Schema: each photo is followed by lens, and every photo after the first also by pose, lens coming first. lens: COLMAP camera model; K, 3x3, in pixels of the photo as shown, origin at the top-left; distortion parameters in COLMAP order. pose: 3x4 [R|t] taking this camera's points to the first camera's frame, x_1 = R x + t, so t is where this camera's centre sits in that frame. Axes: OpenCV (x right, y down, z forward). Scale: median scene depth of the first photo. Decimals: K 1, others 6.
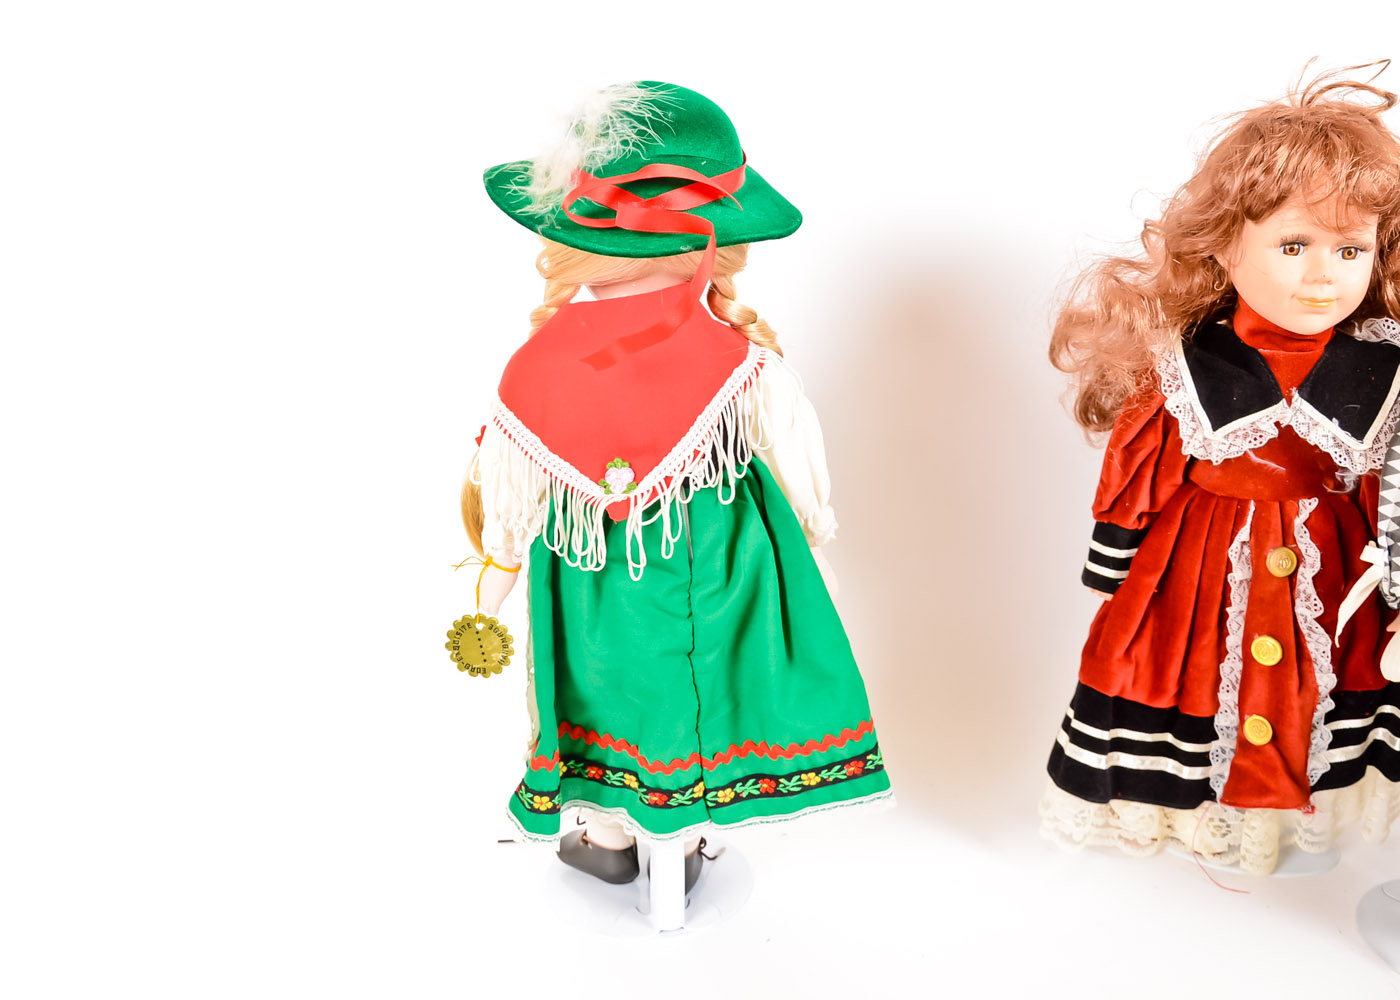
lens RADIAL K [[1393.2, 0, 700.0], [0, 1393.2, 500.0], [0, 0, 1]] dist [-0.127732, 0.148681]
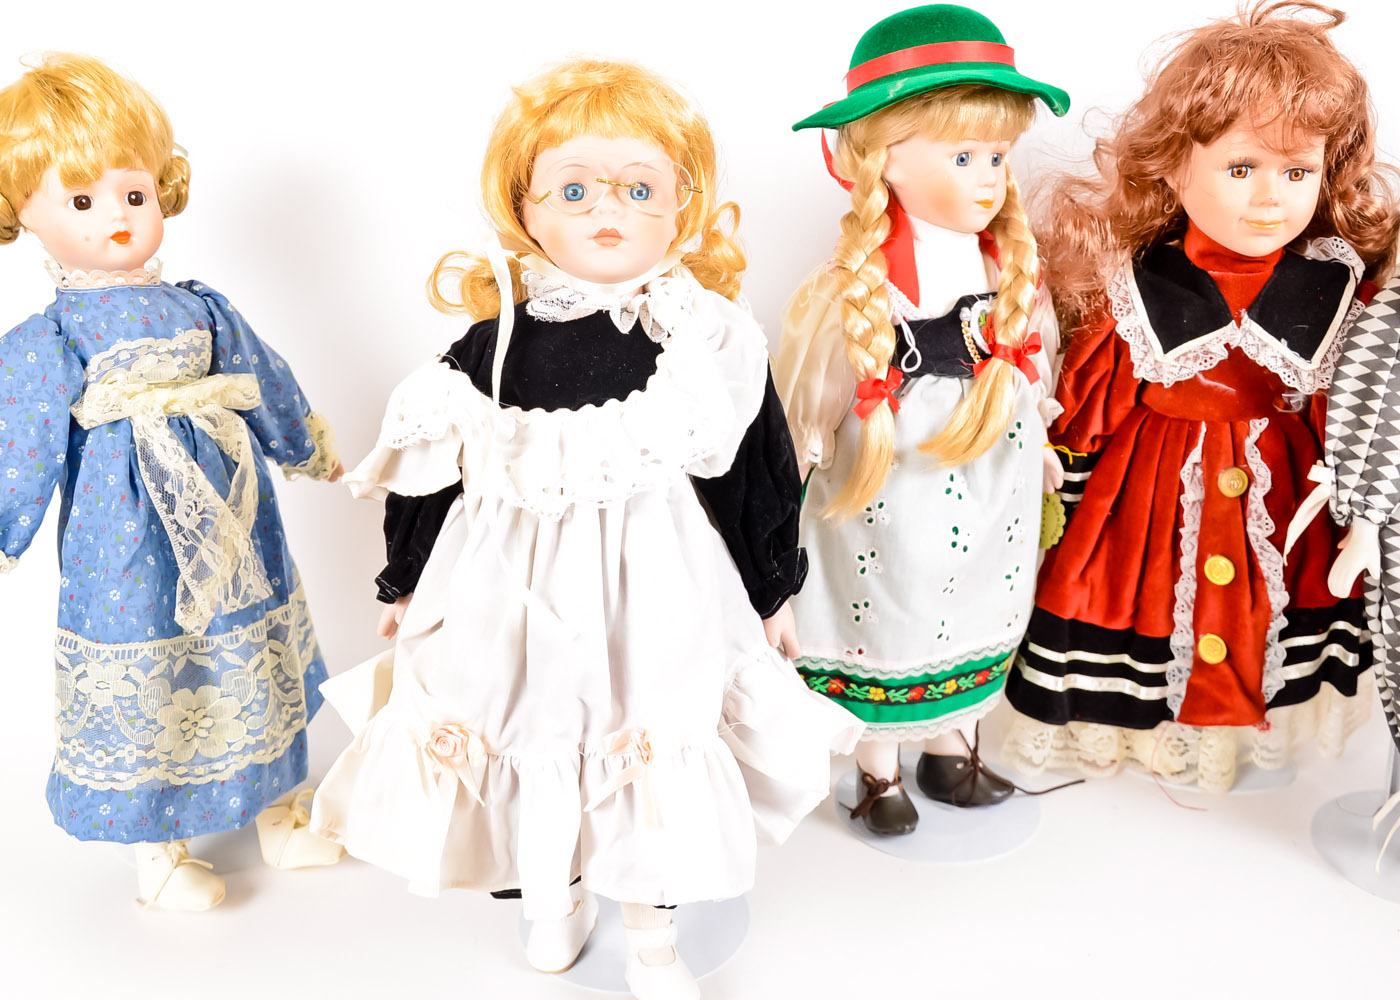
lens RADIAL K [[1539.6, 0, 708.3], [0, 1539.6, 503.1], [0, 0, 1]] dist [-0.075804, 0.142415]
pose [[0.998464, -0.025668, 0.049105, -0.017016], [0.022999, 0.998266, 0.054180, -0.009302], [-0.050411, -0.052967, 0.997323, -0.105866]]
